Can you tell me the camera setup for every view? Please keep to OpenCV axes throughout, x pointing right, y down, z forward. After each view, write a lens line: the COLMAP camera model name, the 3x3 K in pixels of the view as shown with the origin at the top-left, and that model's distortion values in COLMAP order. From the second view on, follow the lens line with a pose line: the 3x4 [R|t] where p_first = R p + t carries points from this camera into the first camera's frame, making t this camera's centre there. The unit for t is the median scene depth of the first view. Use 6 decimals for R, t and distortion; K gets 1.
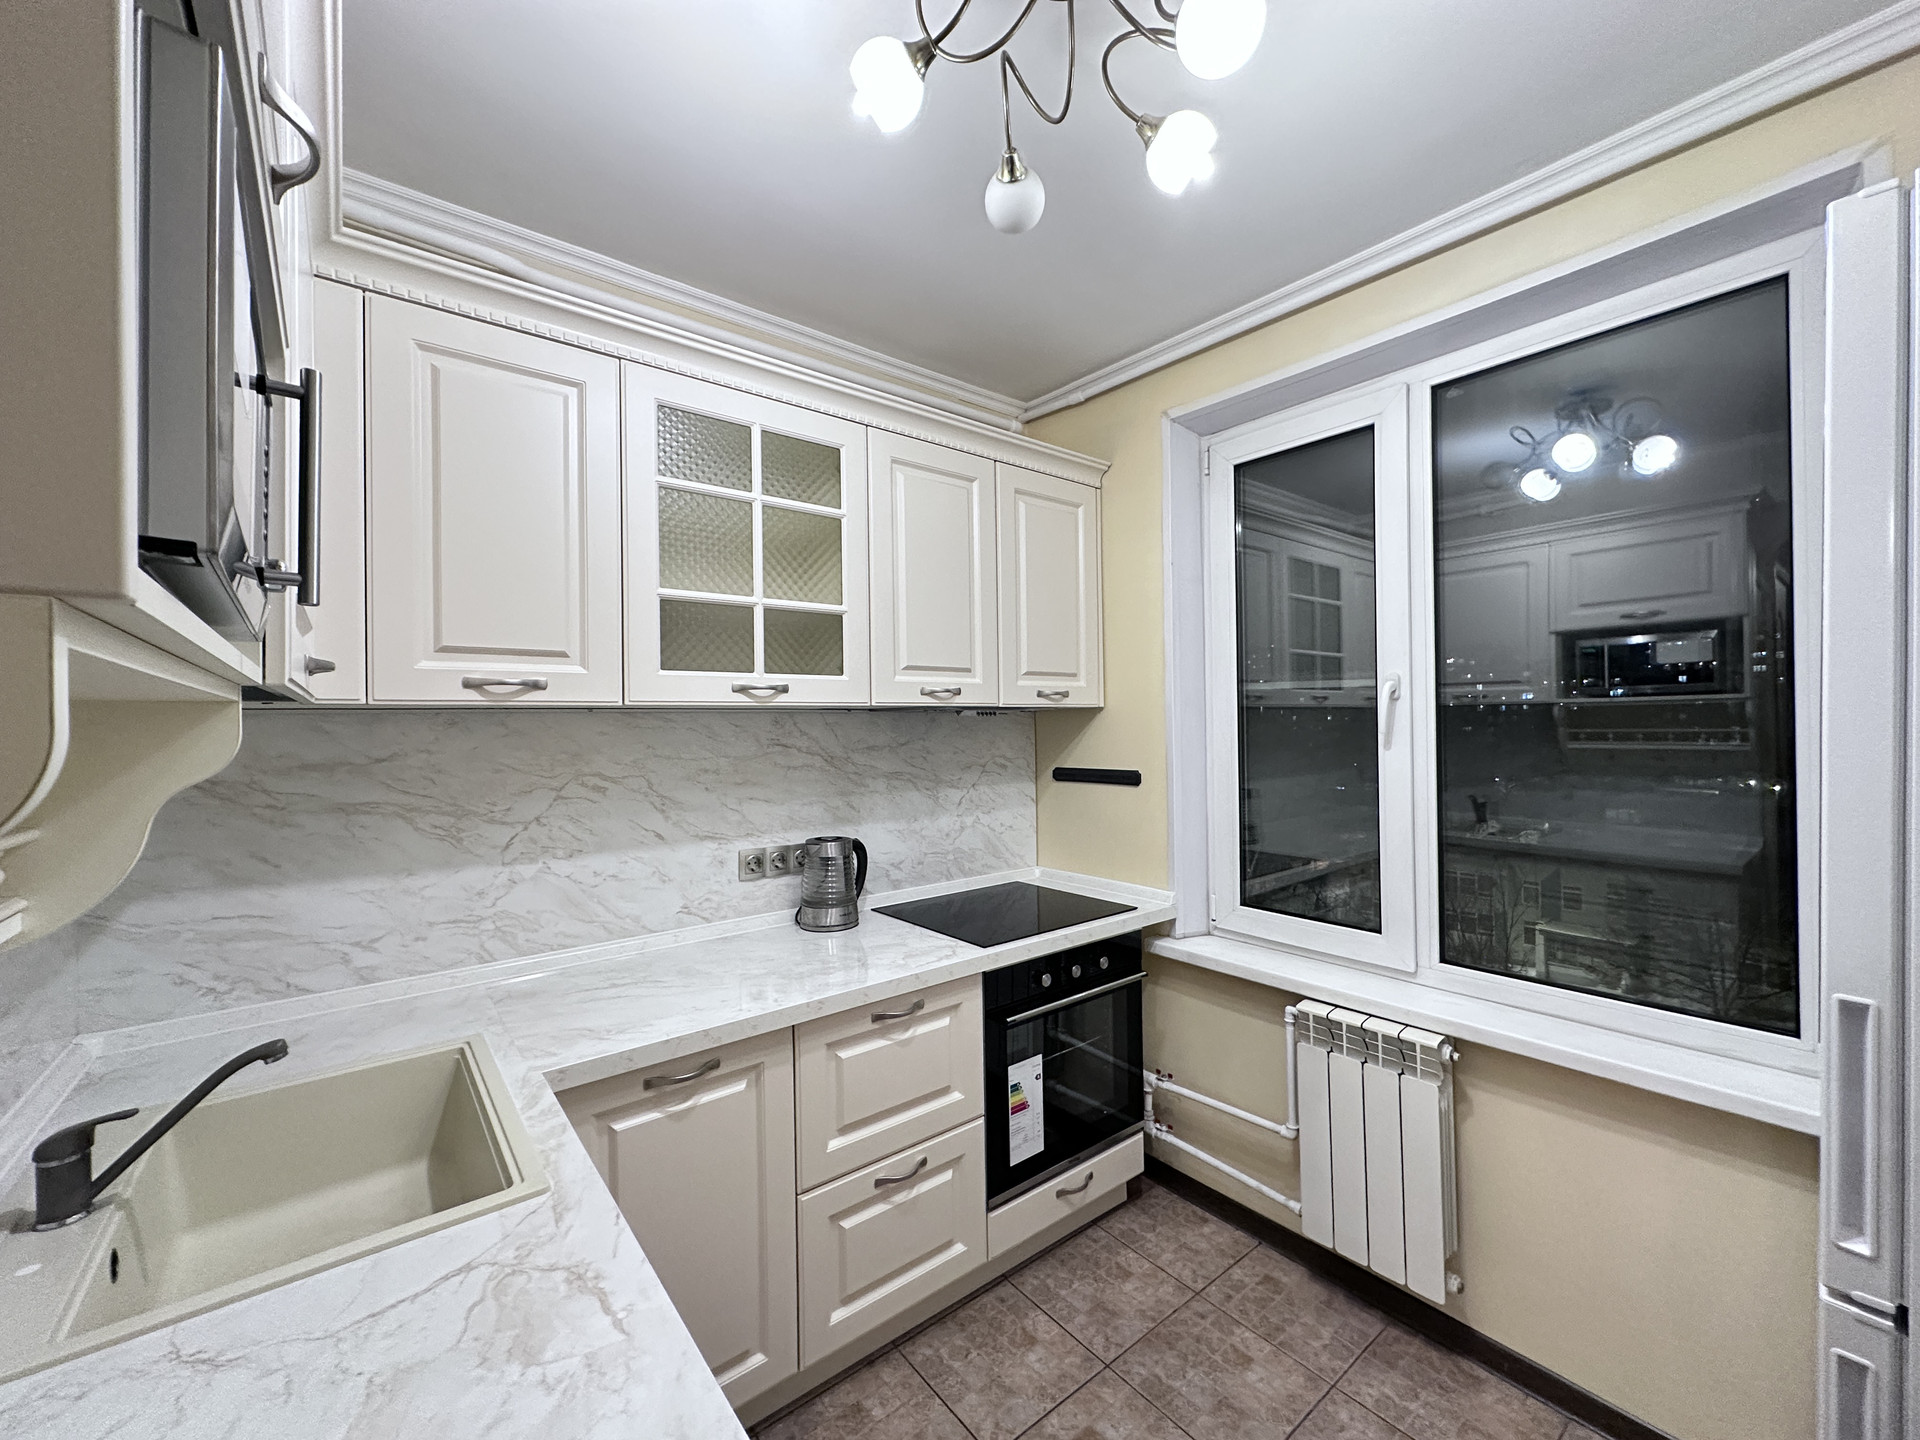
lens RADIAL K [[783.1, 0, 958.6], [0, 783.1, 714.3], [0, 0, 1]] dist [-0.003384, 0.000909]
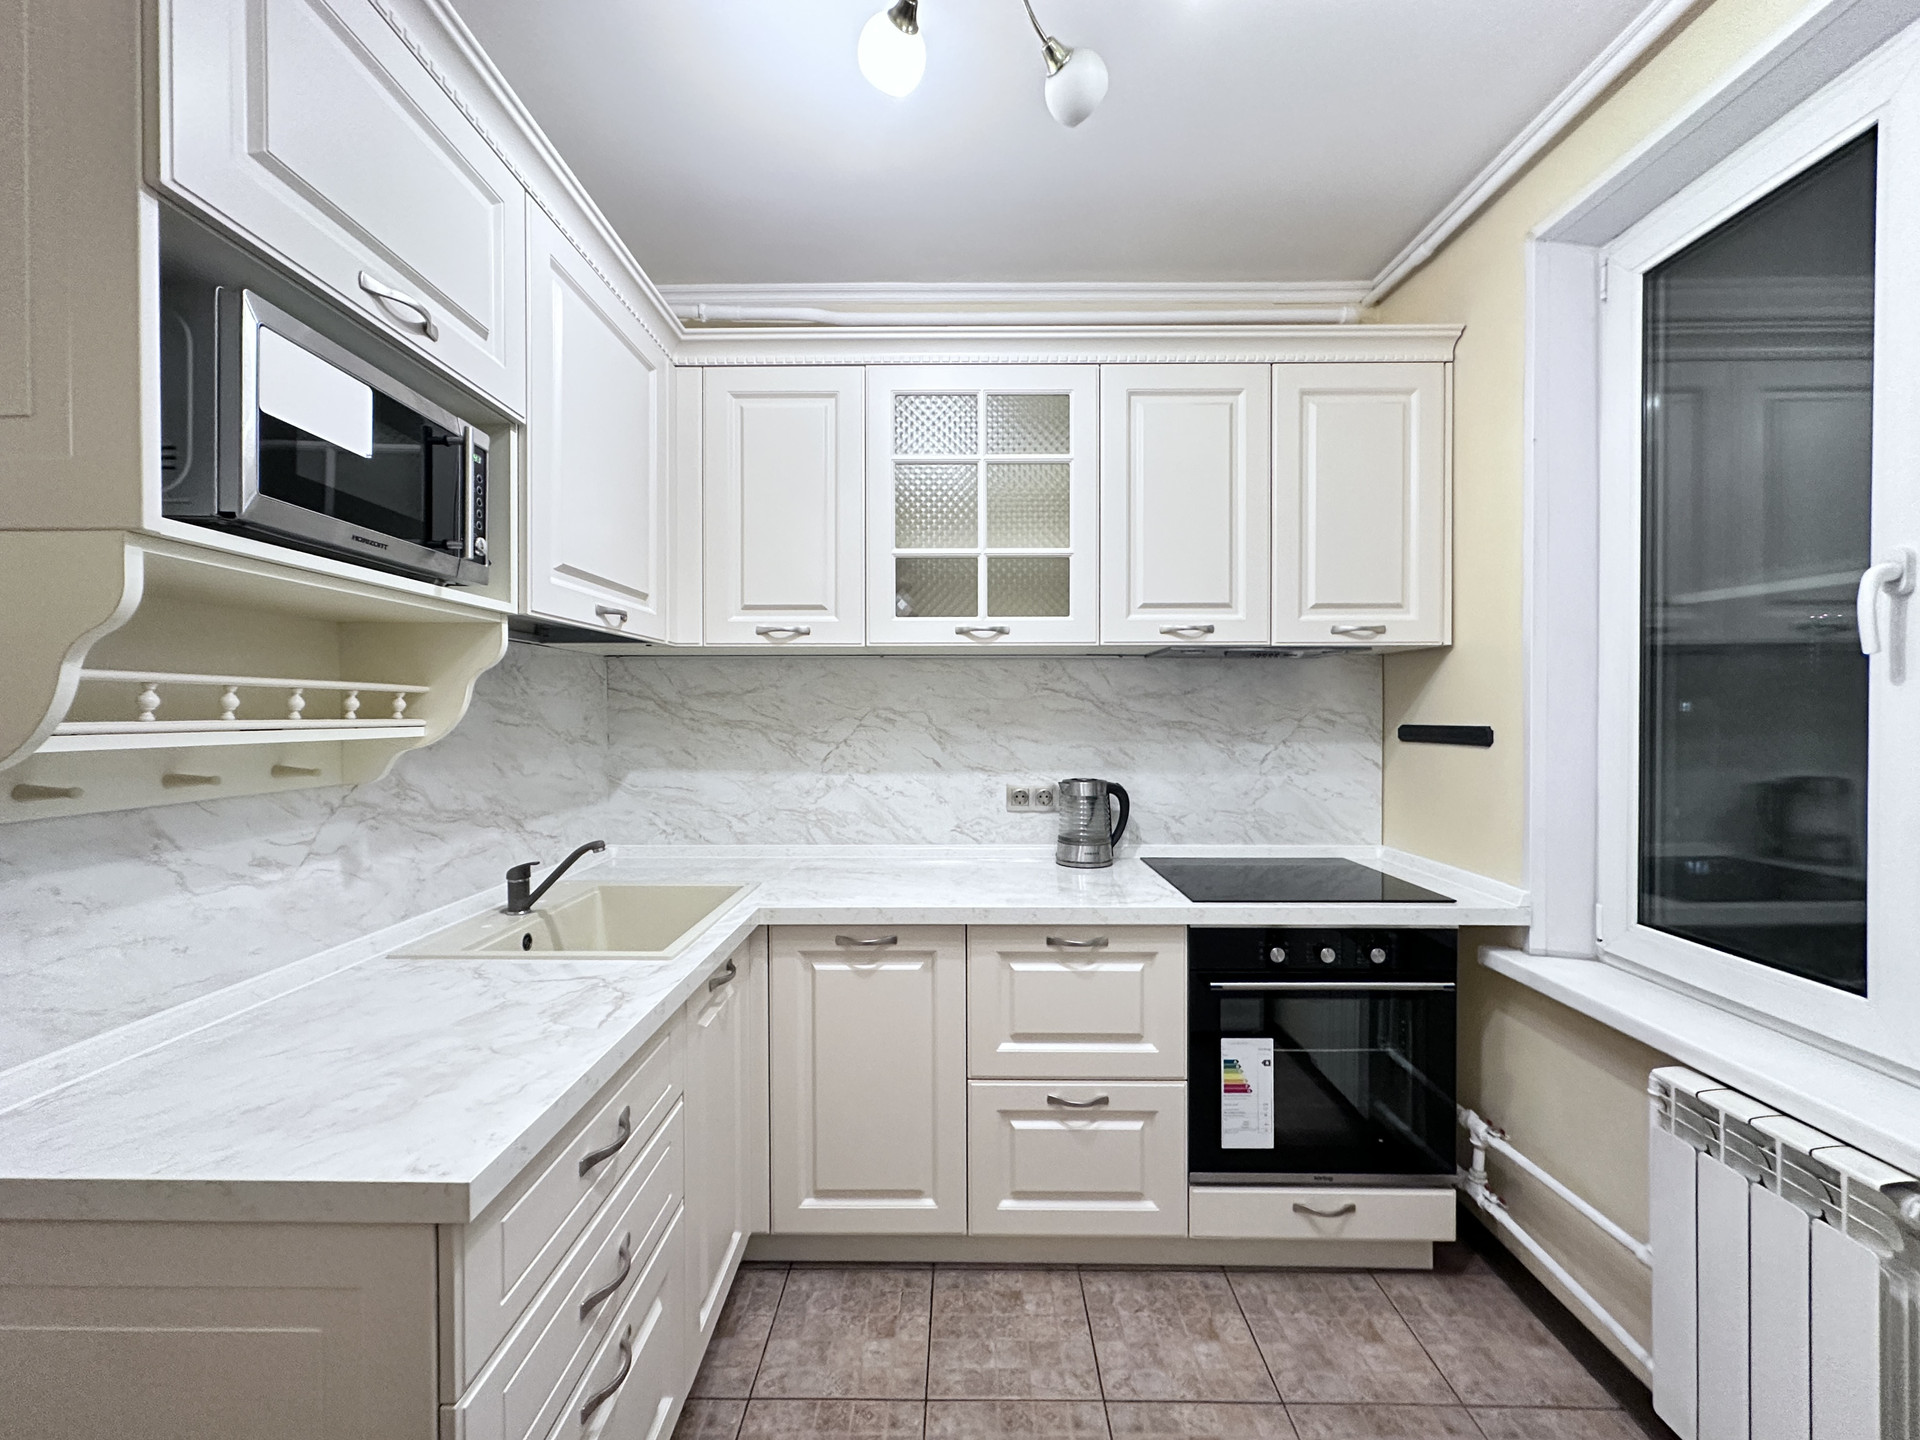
lens RADIAL K [[783.1, 0, 945.5], [0, 783.1, 718.9], [0, 0, 1]] dist [-0.003384, 0.000909]
pose [[0.764102, 0.018878, -0.644820, 0.401172], [-0.004690, 0.999708, 0.023710, 0.062613], [0.645079, -0.015093, 0.763967, 0.111403]]
